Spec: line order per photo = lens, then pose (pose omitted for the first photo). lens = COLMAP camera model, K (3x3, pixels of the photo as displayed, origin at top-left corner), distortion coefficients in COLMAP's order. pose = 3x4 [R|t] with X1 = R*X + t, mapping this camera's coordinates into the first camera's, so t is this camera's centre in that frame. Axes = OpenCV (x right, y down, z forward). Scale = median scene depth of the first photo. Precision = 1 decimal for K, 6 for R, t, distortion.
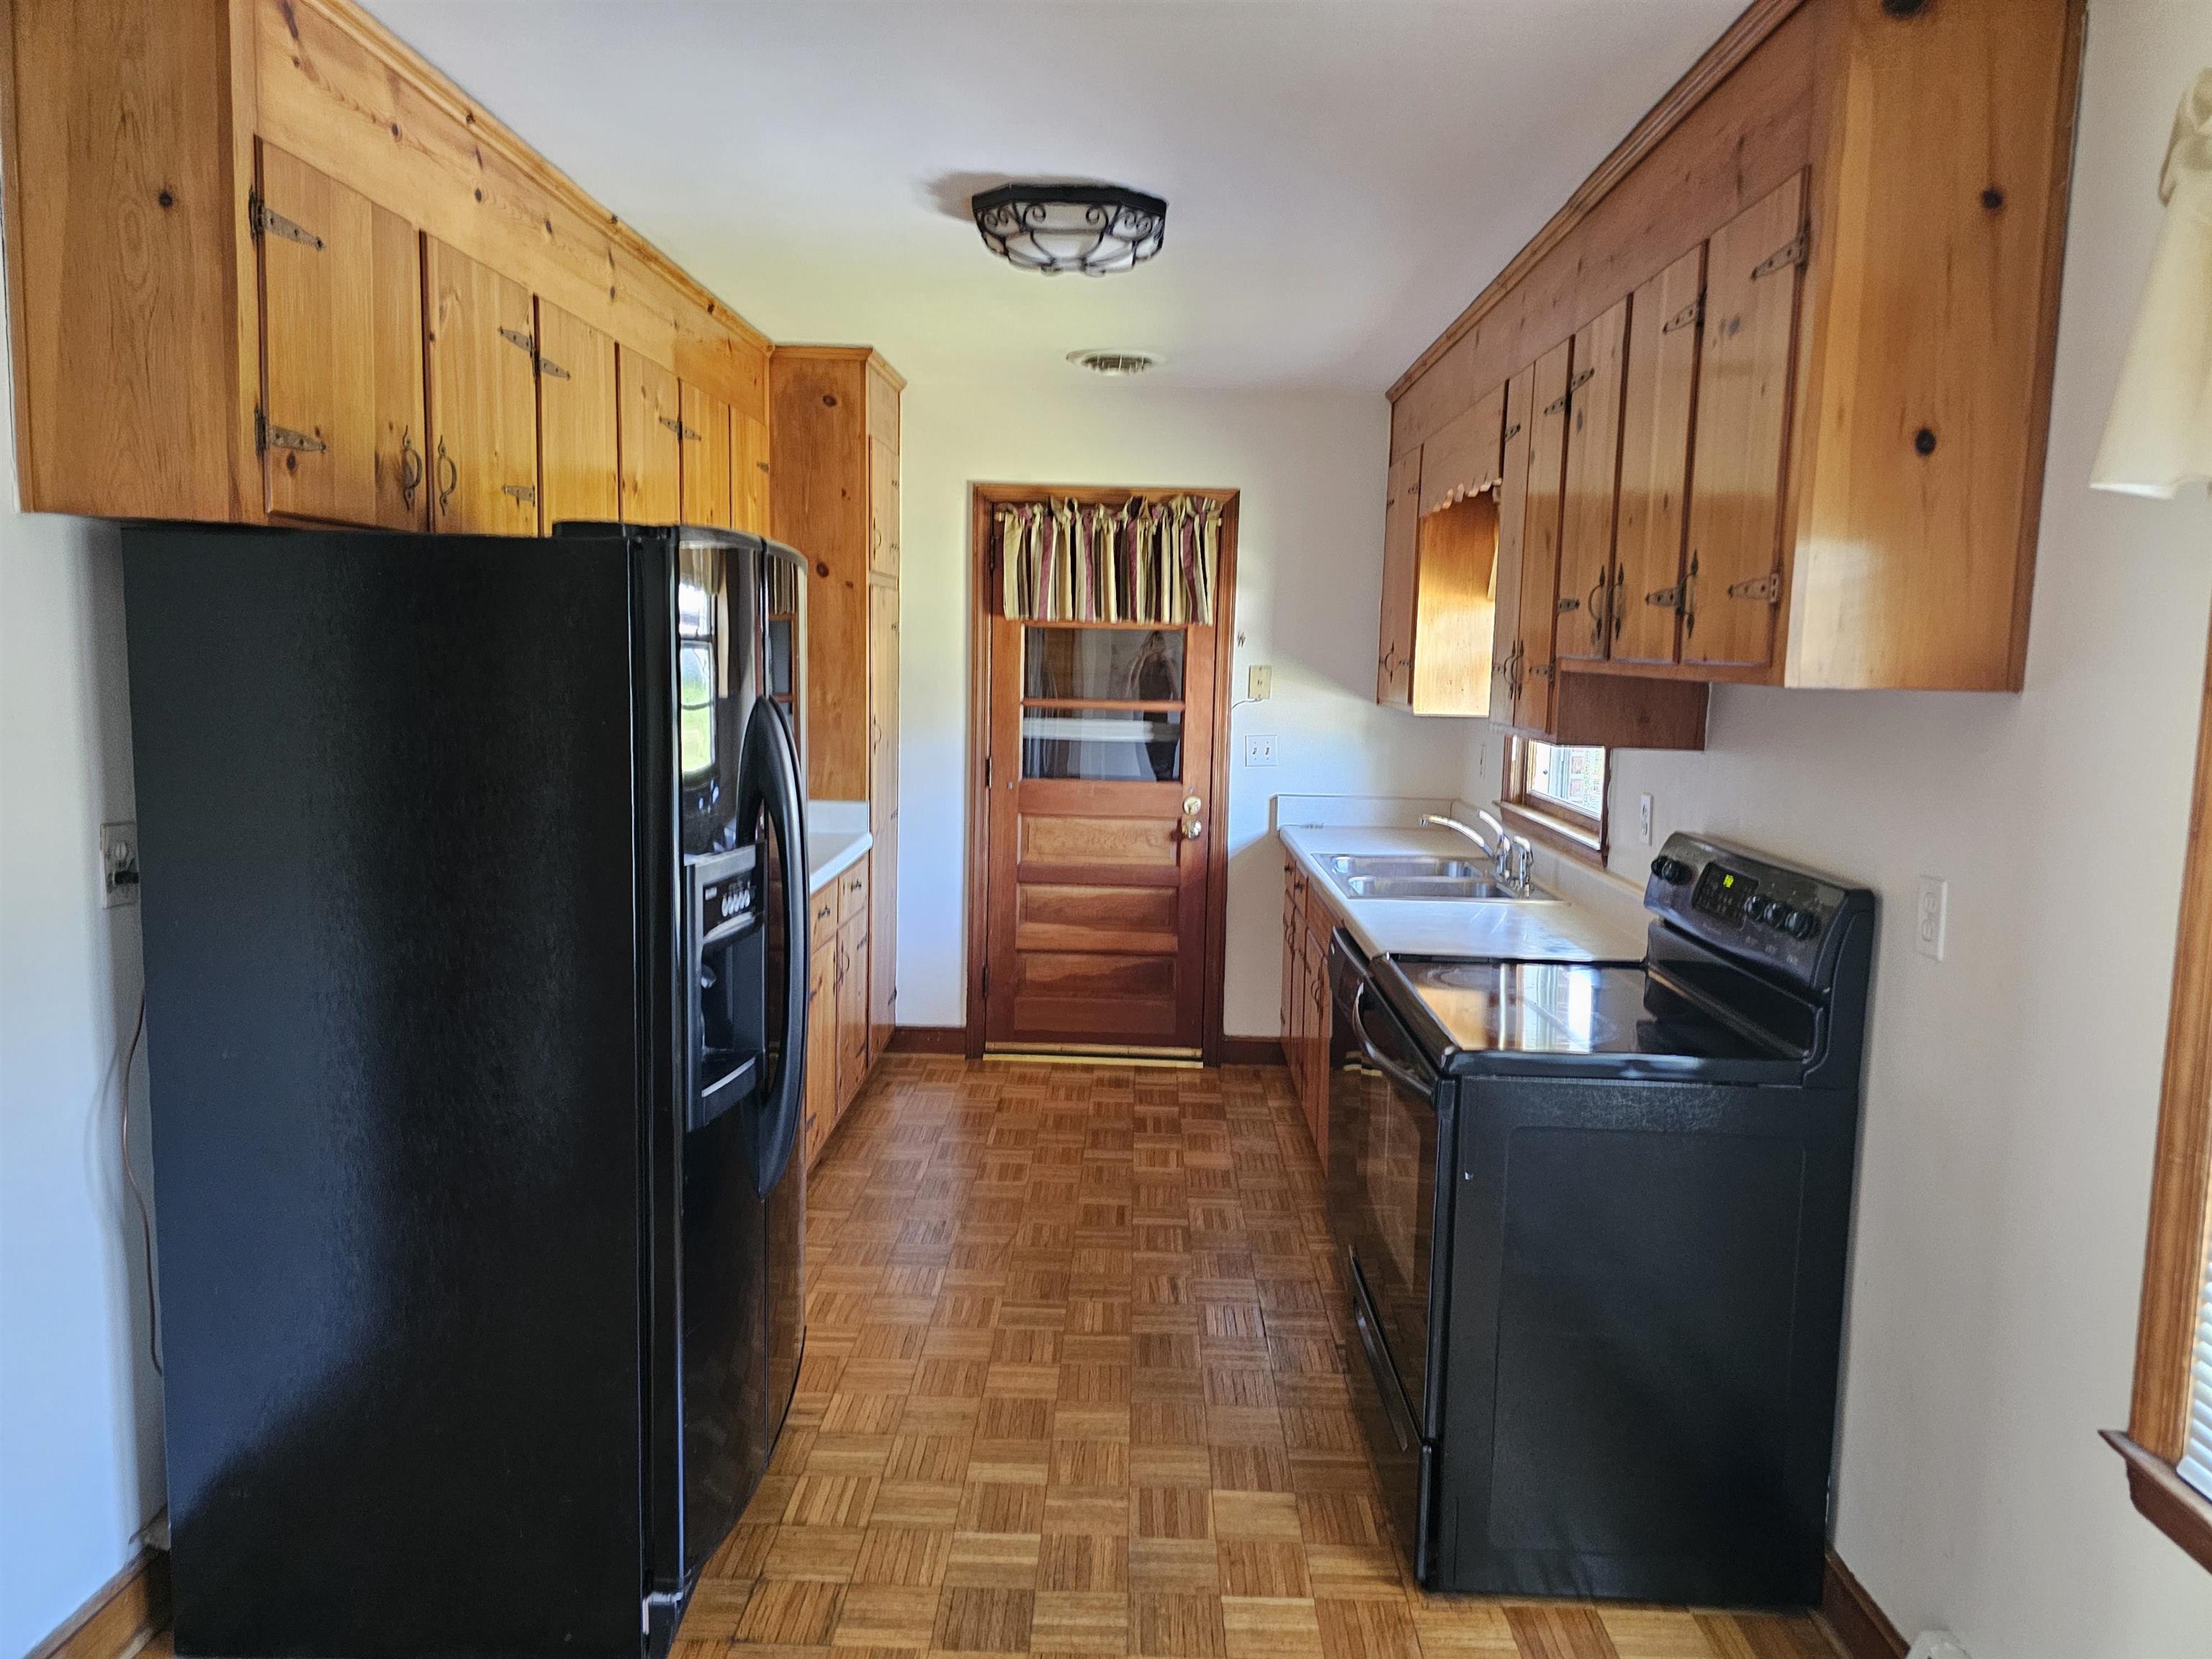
lens RADIAL K [[1493.5, 0, 1109.5], [0, 1493.5, 815.3], [0, 0, 1]] dist [0.044536, 0.002341]
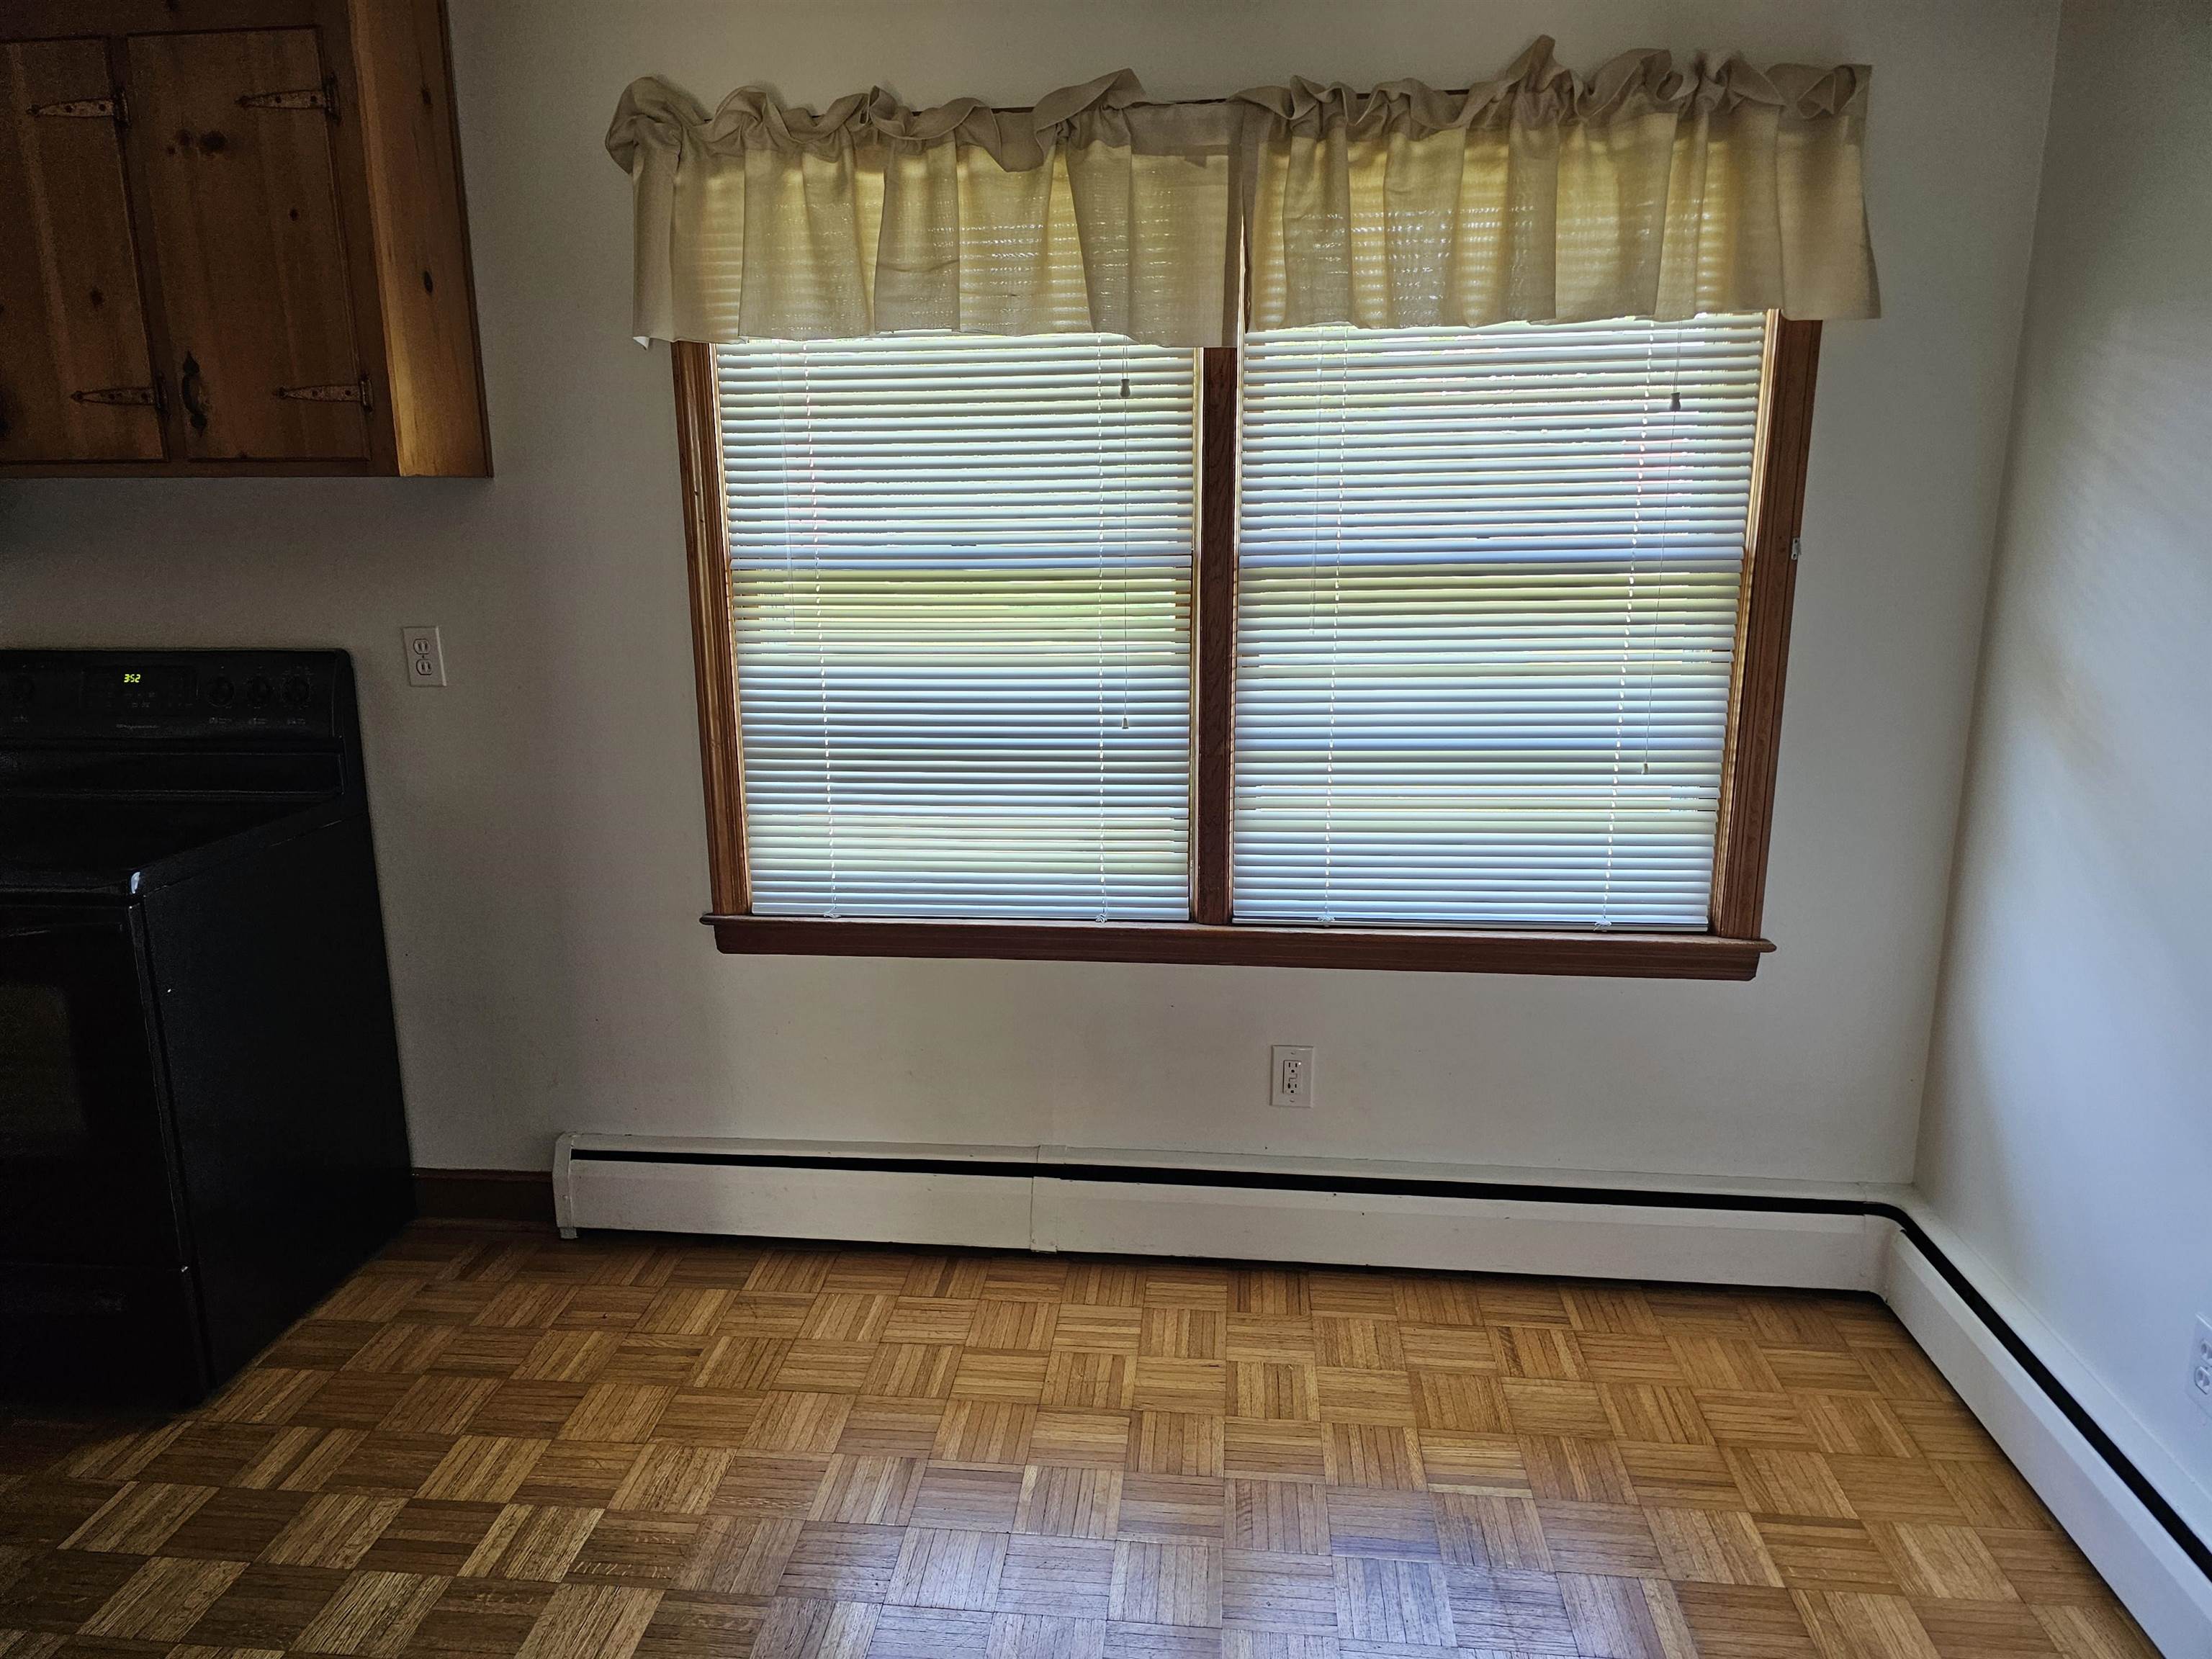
lens RADIAL K [[1493.5, 0, 1099.8], [0, 1493.5, 832.4], [0, 0, 1]] dist [0.044536, 0.002341]
pose [[0.085404, -0.250525, 0.964336, -0.780391], [0.121170, 0.963299, 0.239525, -0.031235], [-0.988951, 0.096392, 0.112625, 0.319470]]
